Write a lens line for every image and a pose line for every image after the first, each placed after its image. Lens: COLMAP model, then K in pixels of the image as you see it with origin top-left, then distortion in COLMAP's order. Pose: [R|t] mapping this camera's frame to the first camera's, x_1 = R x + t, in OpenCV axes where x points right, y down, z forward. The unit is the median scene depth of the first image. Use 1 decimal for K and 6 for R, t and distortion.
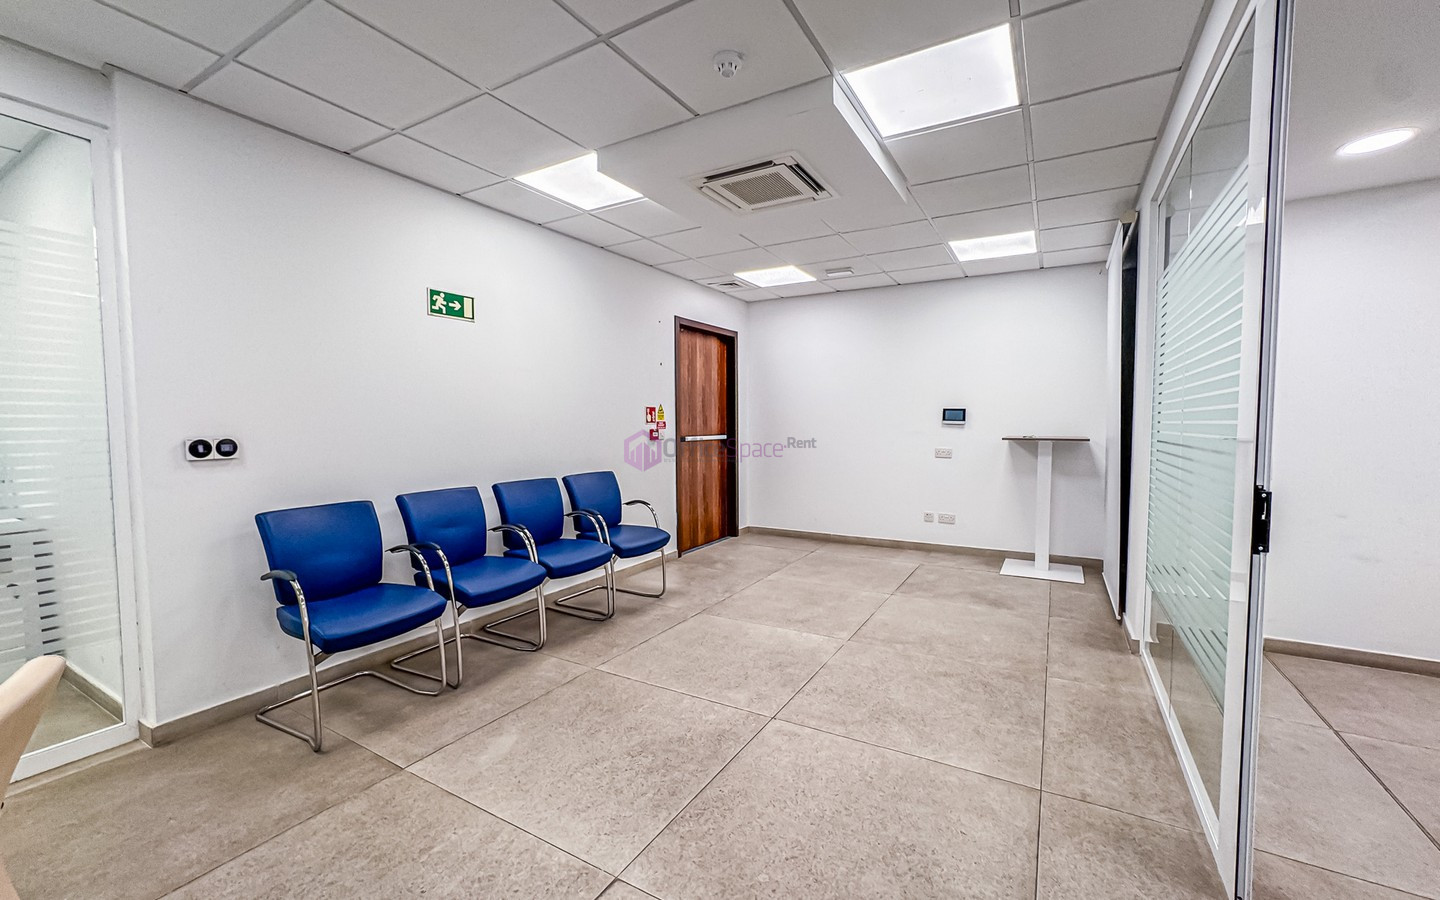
lens RADIAL K [[580.8, 0, 727.2], [0, 580.8, 453.1], [0, 0, 1]] dist [-0.038343, 0.015942]
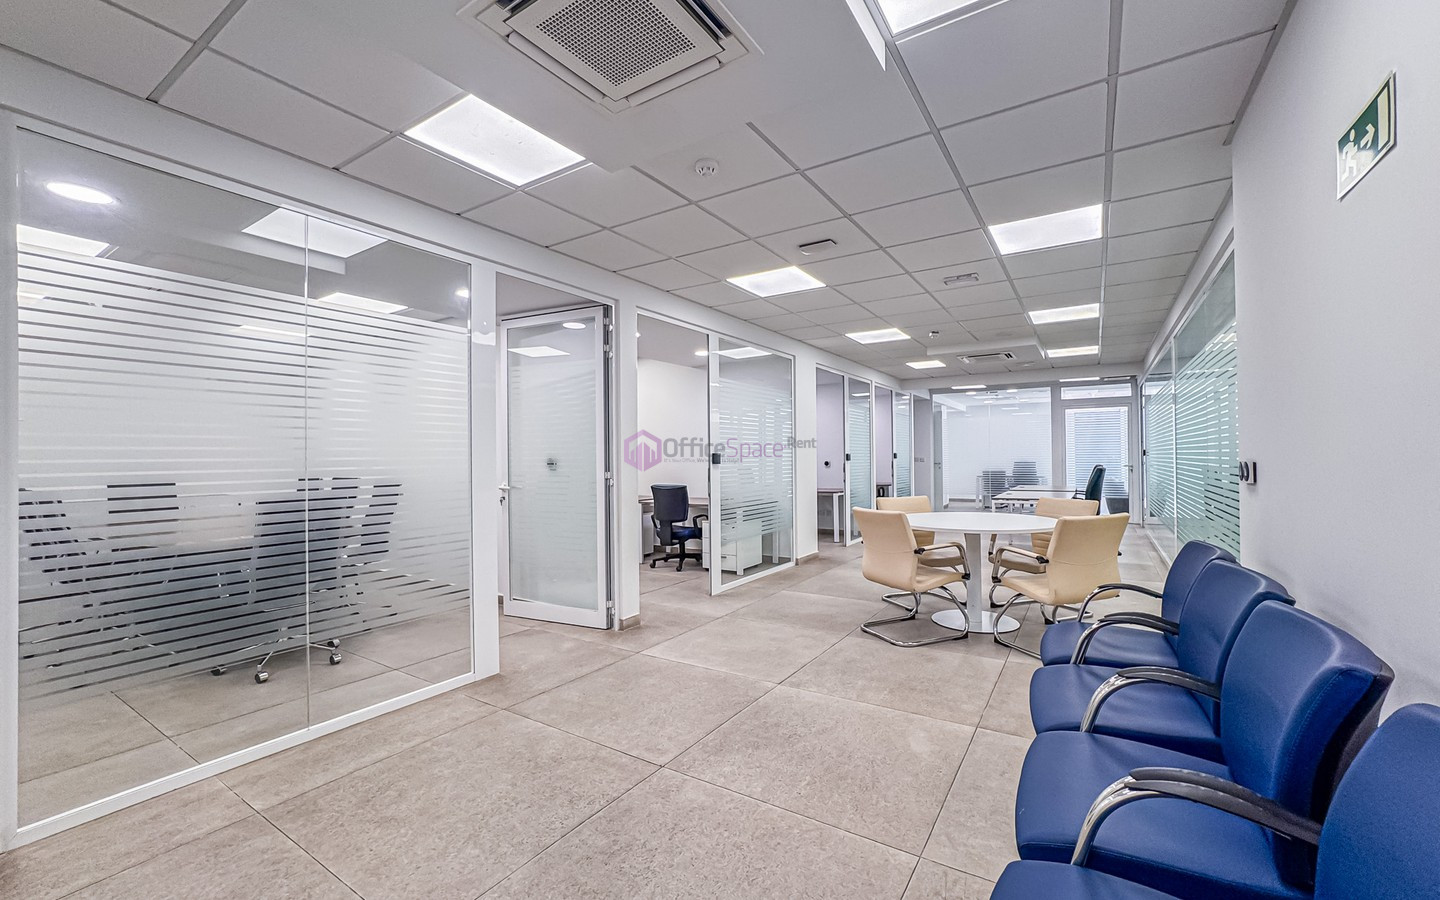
lens RADIAL K [[580.8, 0, 727.2], [0, 580.8, 453.1], [0, 0, 1]] dist [-0.038343, 0.015942]
pose [[-0.998675, 0.015269, 0.049138, -0.082241], [0.017488, 0.998832, 0.045052, -0.094990], [-0.048393, 0.045852, -0.997775, 1.948529]]
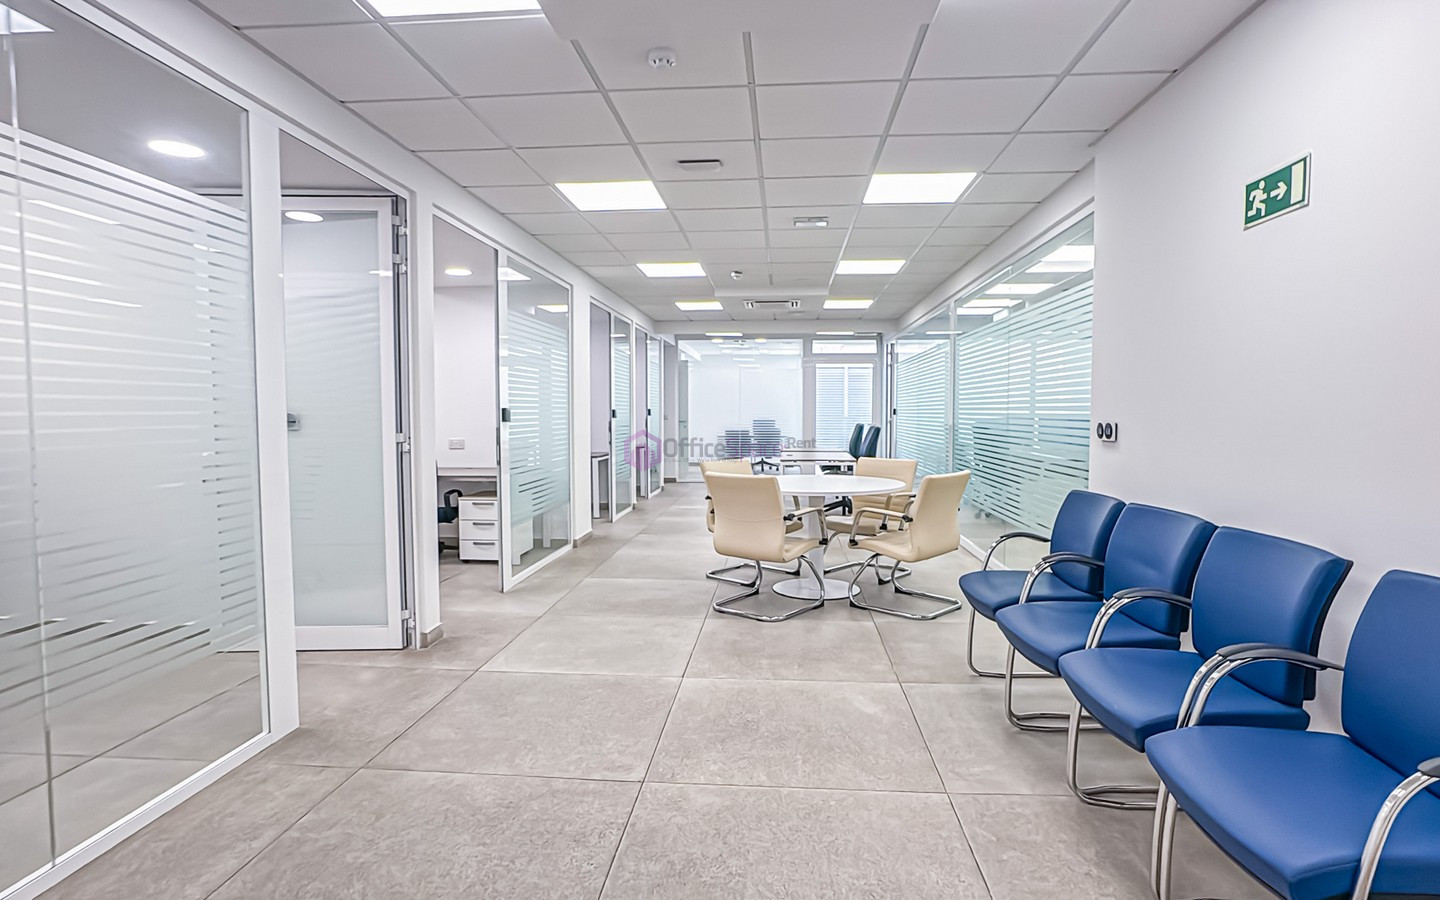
lens RADIAL K [[740.6, 0, 720.0], [0, 740.6, 450.0], [0, 0, 1]] dist [-0.029271, 0.001540]
pose [[-0.906433, 0.027220, -0.421471, 0.407173], [-0.017707, 0.994595, 0.102314, -0.104651], [0.421978, 0.100204, -0.901052, 1.955074]]
